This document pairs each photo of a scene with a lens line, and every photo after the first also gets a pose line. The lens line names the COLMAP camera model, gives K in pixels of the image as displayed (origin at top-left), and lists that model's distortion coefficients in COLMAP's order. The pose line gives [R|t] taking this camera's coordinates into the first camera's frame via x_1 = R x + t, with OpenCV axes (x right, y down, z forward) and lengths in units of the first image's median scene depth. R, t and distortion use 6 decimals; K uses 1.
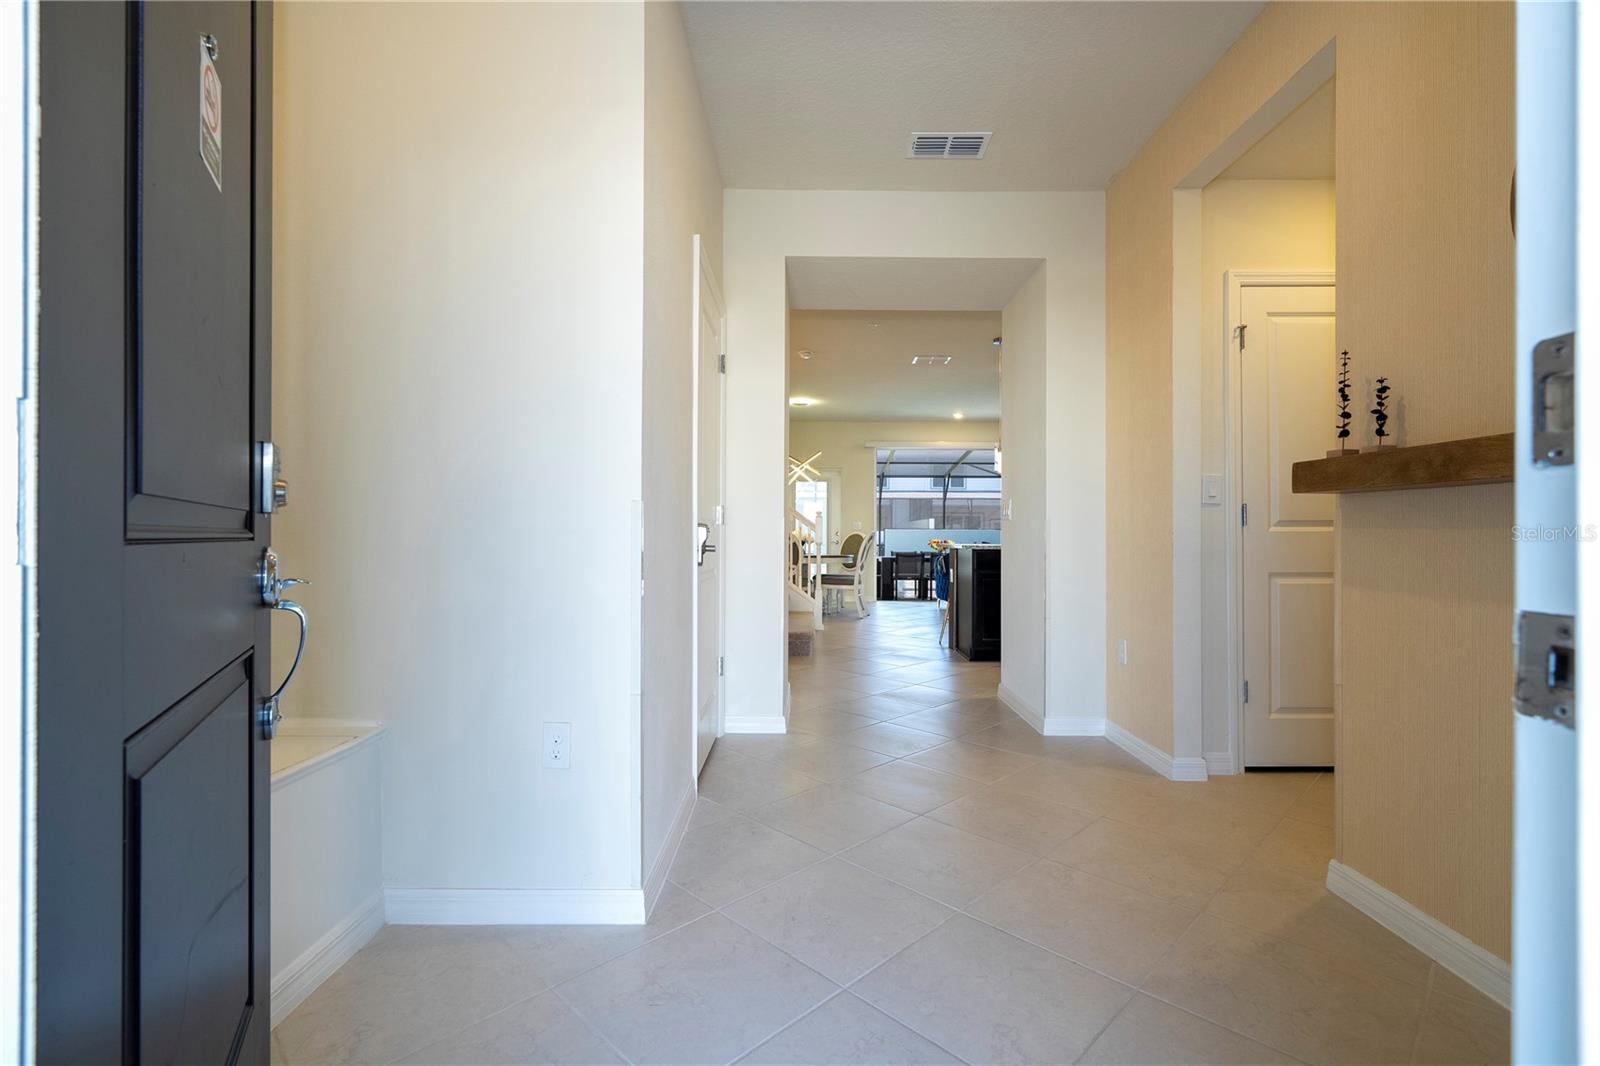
lens RADIAL K [[717.7, 0, 802.4], [0, 717.7, 536.0], [0, 0, 1]] dist [0.000006, 0.000774]
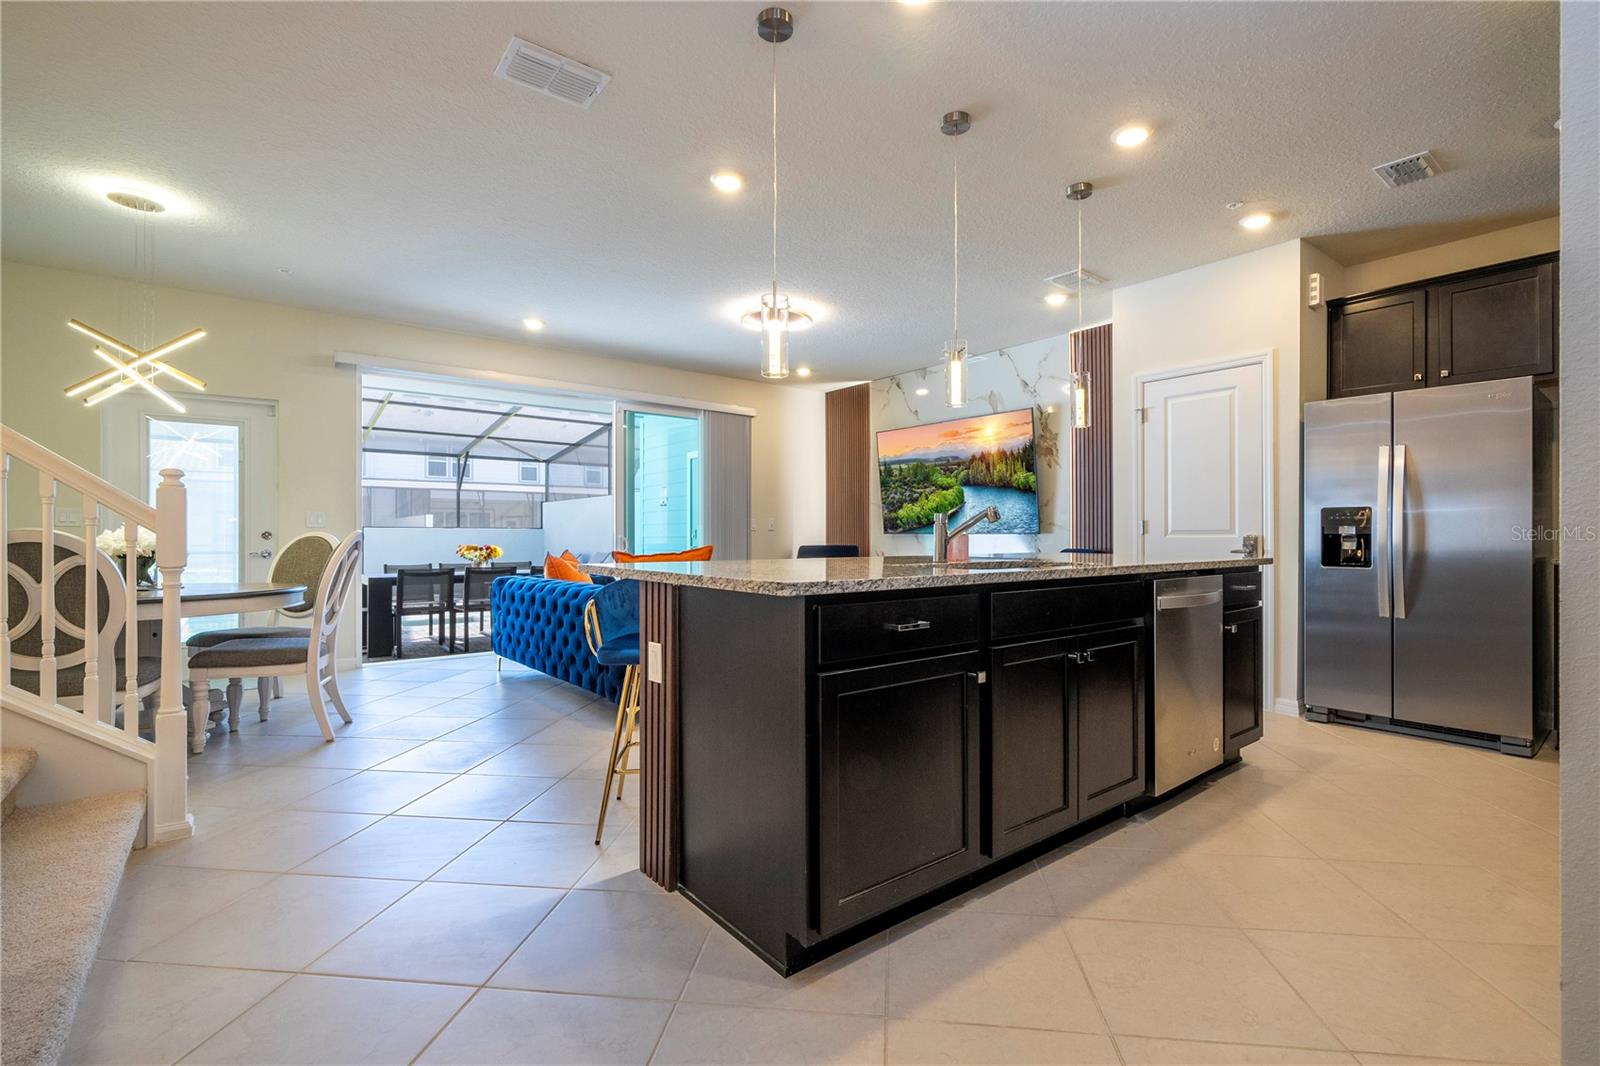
lens RADIAL K [[717.7, 0, 809.1], [0, 717.7, 532.2], [0, 0, 1]] dist [0.000006, 0.000774]
pose [[0.777544, -0.002438, 0.628824, 0.026930], [0.004996, 0.999985, -0.002300, -0.002826], [-0.628809, 0.004930, 0.777544, 0.372836]]
